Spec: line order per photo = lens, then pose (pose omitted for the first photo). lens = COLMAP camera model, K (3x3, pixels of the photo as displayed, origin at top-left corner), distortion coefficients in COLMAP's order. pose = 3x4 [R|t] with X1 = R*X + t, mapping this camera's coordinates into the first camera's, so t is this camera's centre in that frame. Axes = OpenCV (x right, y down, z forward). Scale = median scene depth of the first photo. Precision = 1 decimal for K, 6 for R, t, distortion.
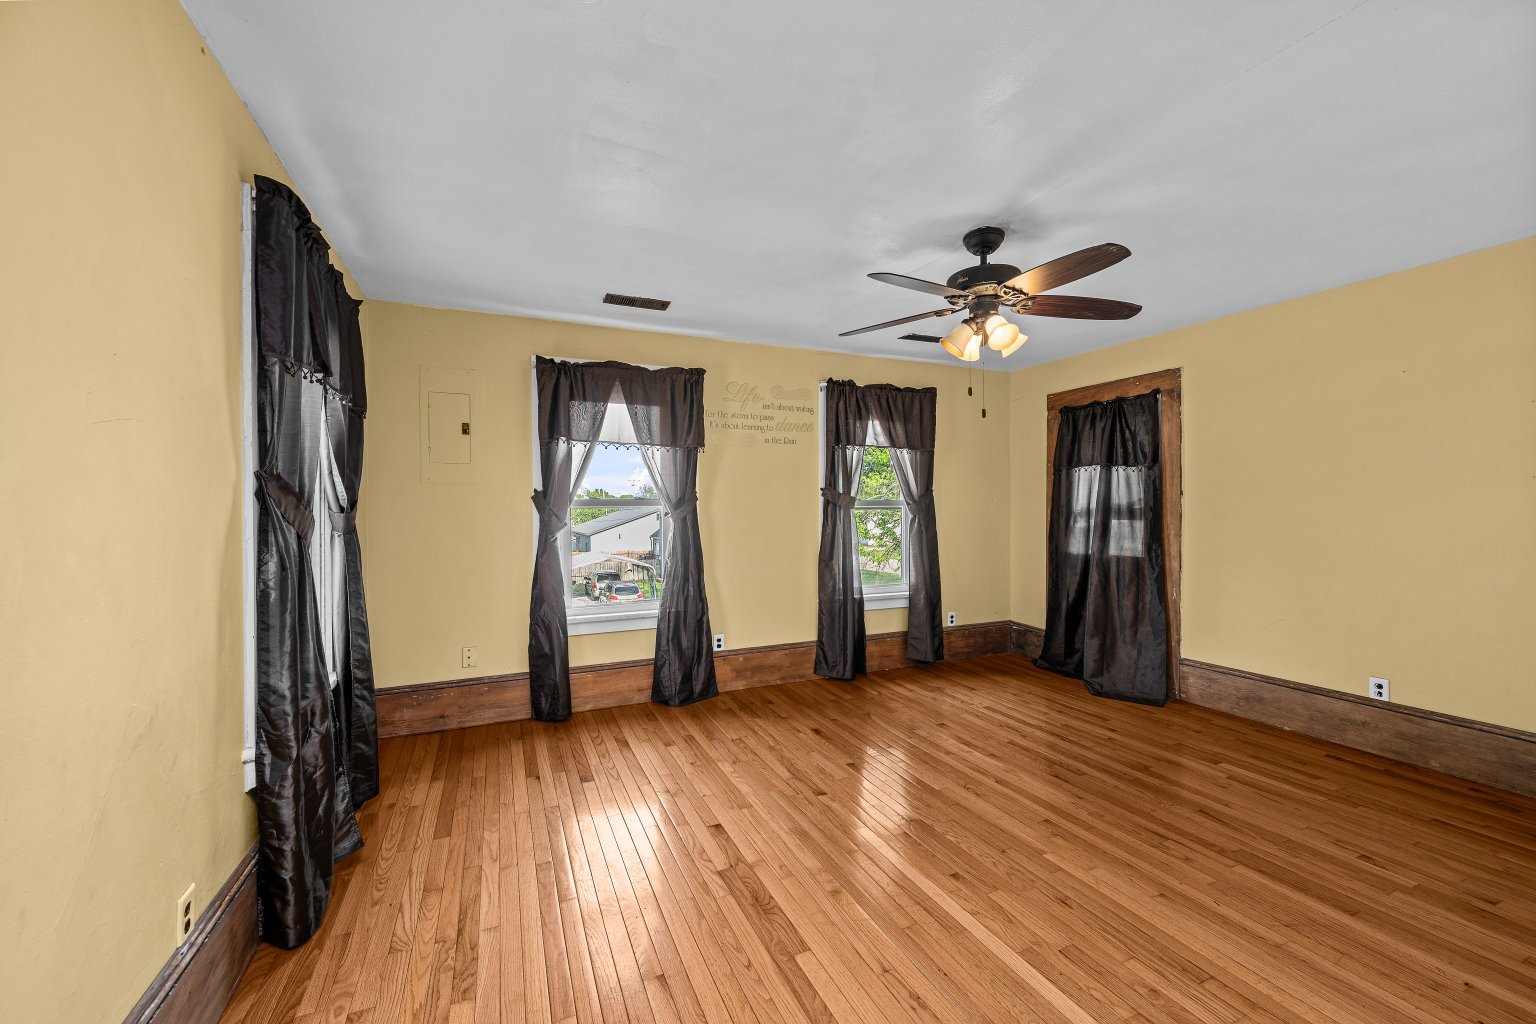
lens RADIAL K [[623.7, 0, 772.9], [0, 623.7, 509.5], [0, 0, 1]] dist [-0.007999, 0.000281]
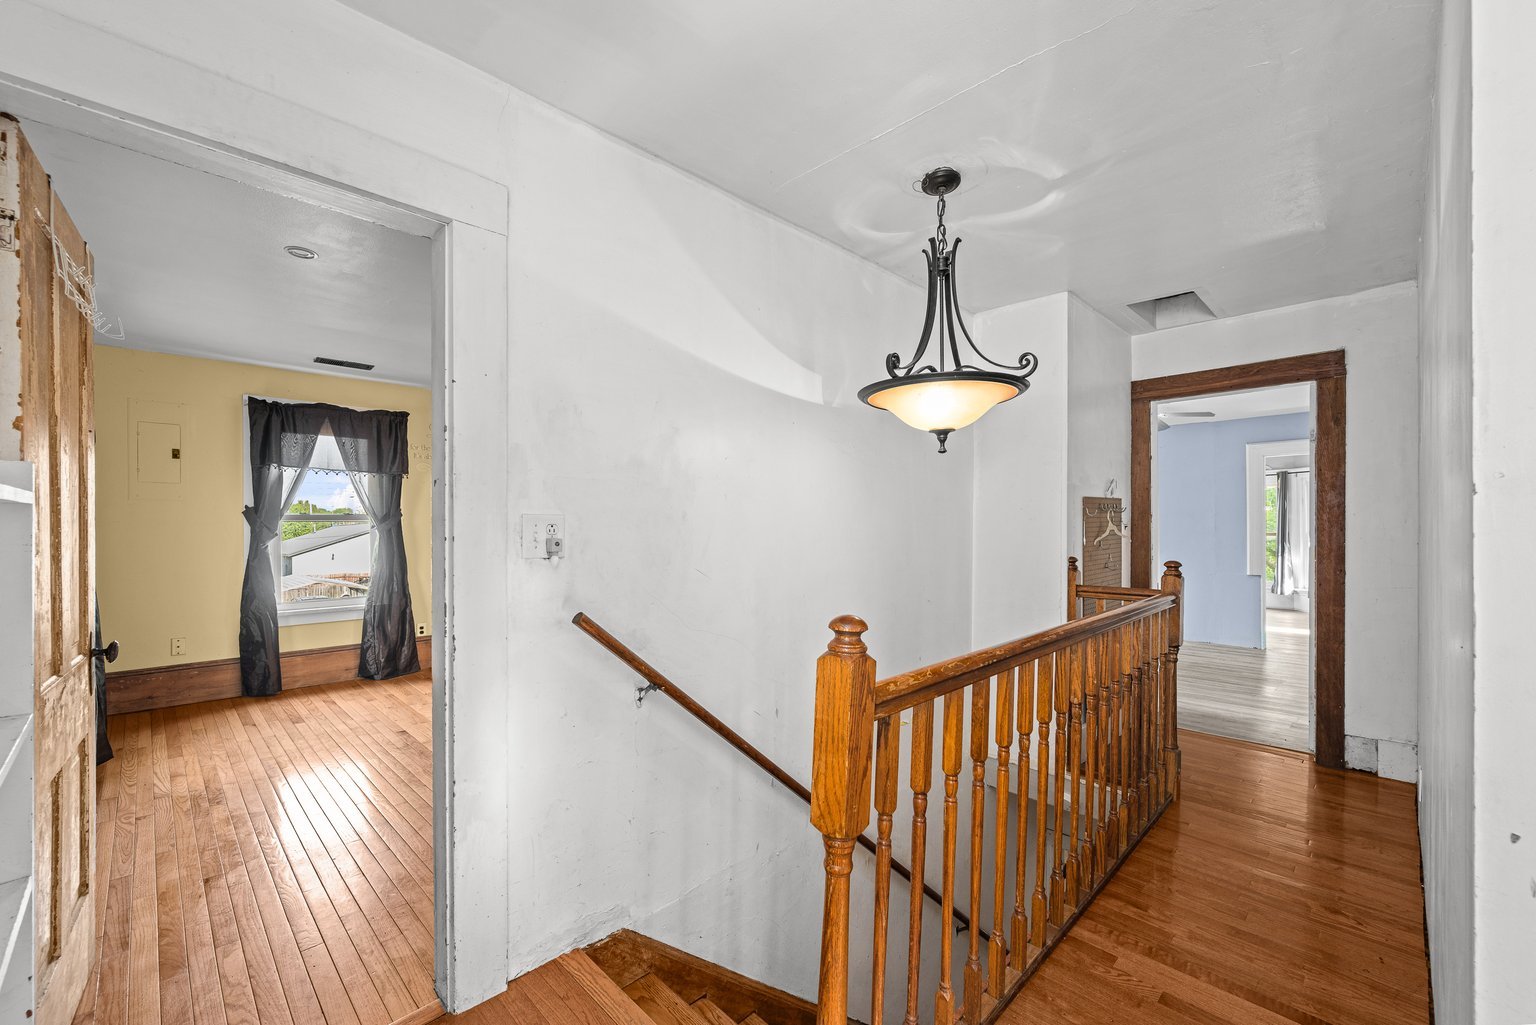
lens RADIAL K [[623.7, 0, 762.9], [0, 623.7, 528.7], [0, 0, 1]] dist [-0.007999, 0.000281]
pose [[0.934469, 0.004027, 0.356021, 0.121711], [-0.004976, 0.999986, 0.001750, 0.005062], [-0.356009, -0.003407, 0.934476, -0.462975]]
